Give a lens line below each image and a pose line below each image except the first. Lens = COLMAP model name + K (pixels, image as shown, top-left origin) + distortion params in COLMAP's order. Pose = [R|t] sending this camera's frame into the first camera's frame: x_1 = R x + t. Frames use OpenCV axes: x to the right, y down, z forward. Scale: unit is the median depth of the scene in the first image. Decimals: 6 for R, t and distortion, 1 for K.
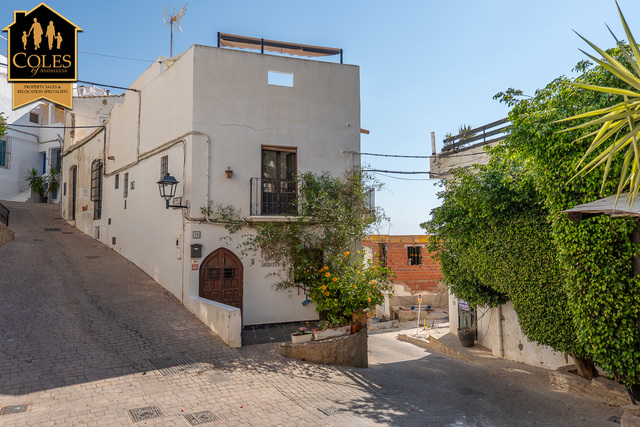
lens RADIAL K [[324.0, 0, 318.6], [0, 324.0, 216.6], [0, 0, 1]] dist [-0.001872, -0.000658]
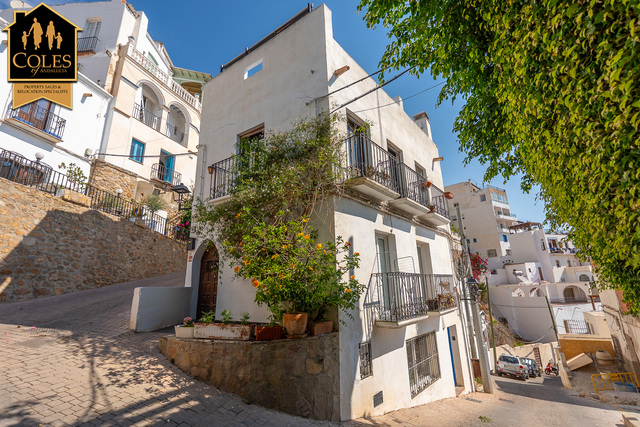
lens RADIAL K [[272.9, 0, 318.3], [0, 272.9, 214.9], [0, 0, 1]] dist [-0.009280, -0.000058]
pose [[0.684771, -0.200749, -0.700563, 0.555794], [0.061940, 0.973864, -0.218521, 0.231840], [0.726121, 0.106244, 0.679308, 0.663181]]
